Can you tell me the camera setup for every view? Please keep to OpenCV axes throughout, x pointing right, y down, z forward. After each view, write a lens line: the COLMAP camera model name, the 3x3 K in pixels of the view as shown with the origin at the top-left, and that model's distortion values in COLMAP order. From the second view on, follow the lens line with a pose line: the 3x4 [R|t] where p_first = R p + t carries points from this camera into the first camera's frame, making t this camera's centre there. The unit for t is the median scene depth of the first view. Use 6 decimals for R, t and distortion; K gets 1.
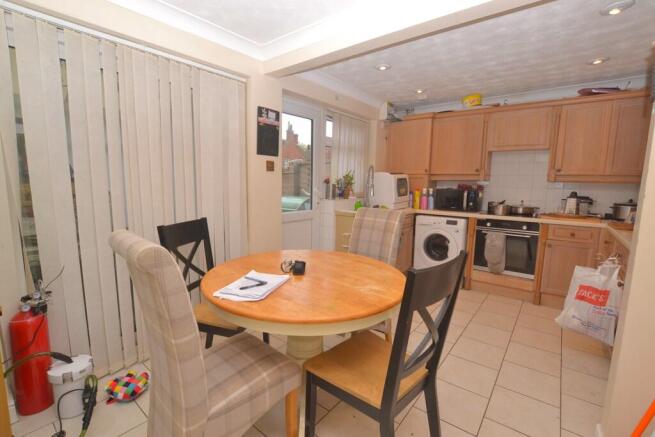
lens RADIAL K [[297.4, 0, 318.6], [0, 297.4, 220.2], [0, 0, 1]] dist [-0.030079, 0.000219]
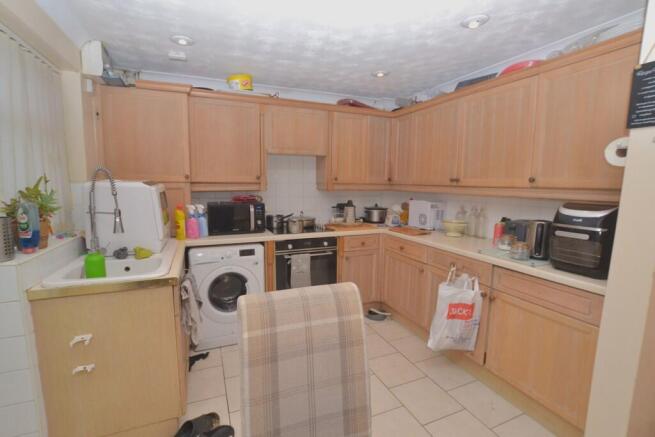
lens RADIAL K [[297.4, 0, 318.6], [0, 297.4, 220.2], [0, 0, 1]] dist [-0.030079, 0.000219]
pose [[0.468034, -0.123070, 0.875099, -0.082469], [0.113938, 0.990394, 0.078346, -0.112144], [-0.876334, 0.063038, 0.477561, 0.552547]]
